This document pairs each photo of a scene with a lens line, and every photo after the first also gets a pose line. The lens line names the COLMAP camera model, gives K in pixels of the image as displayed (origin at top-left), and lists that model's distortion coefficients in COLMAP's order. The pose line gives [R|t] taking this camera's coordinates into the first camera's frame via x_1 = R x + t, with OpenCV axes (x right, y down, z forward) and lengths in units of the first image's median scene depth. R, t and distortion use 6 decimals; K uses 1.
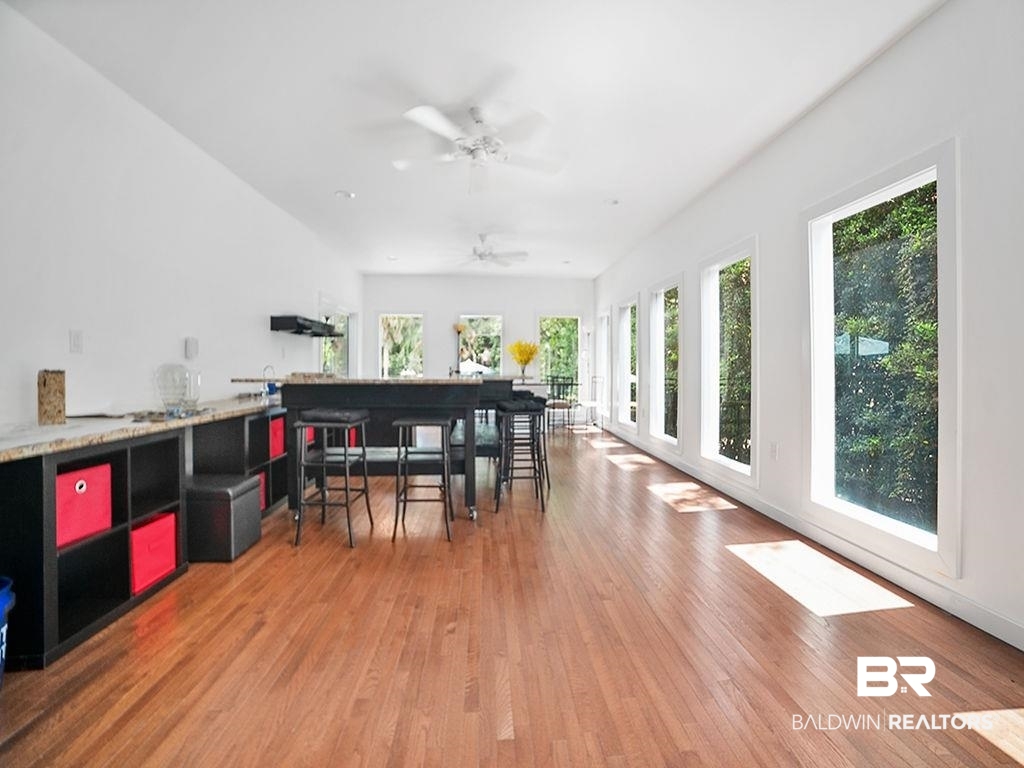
lens RADIAL K [[417.1, 0, 518.8], [0, 417.1, 378.9], [0, 0, 1]] dist [-0.092152, 0.028987]
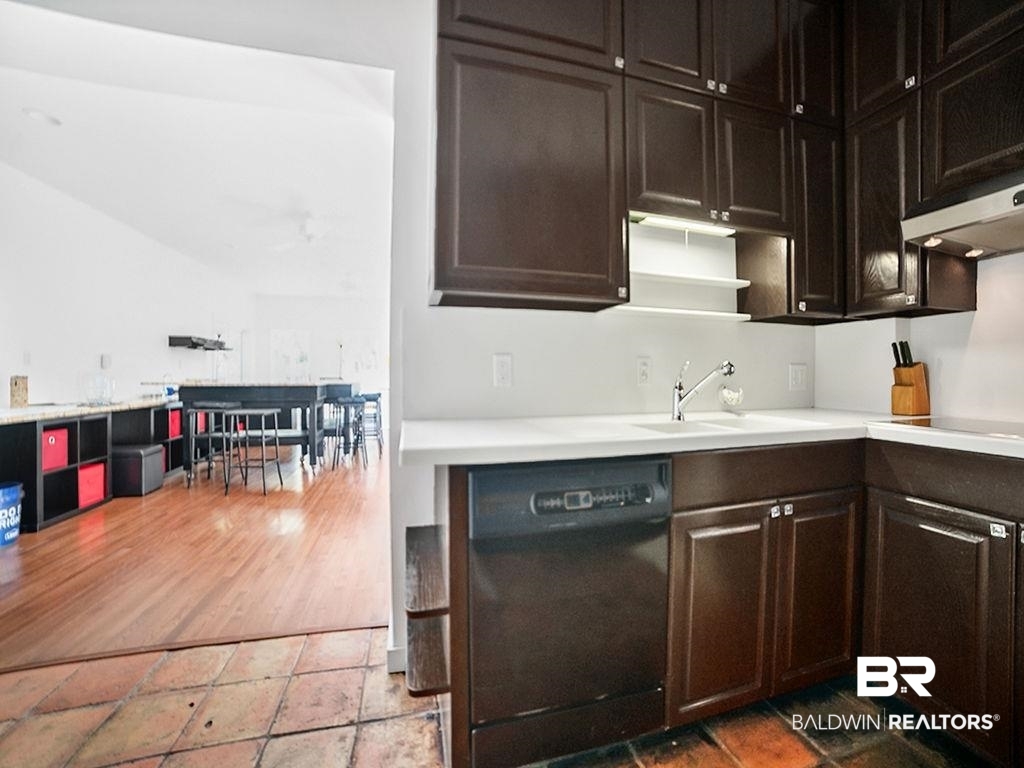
lens RADIAL K [[417.1, 0, 518.8], [0, 417.1, 378.9], [0, 0, 1]] dist [-0.092152, 0.028987]
pose [[0.983851, -0.000463, 0.178989, 0.450476], [0.003051, 0.999895, -0.014182, 0.015725], [-0.178964, 0.014499, 0.983749, -0.766618]]
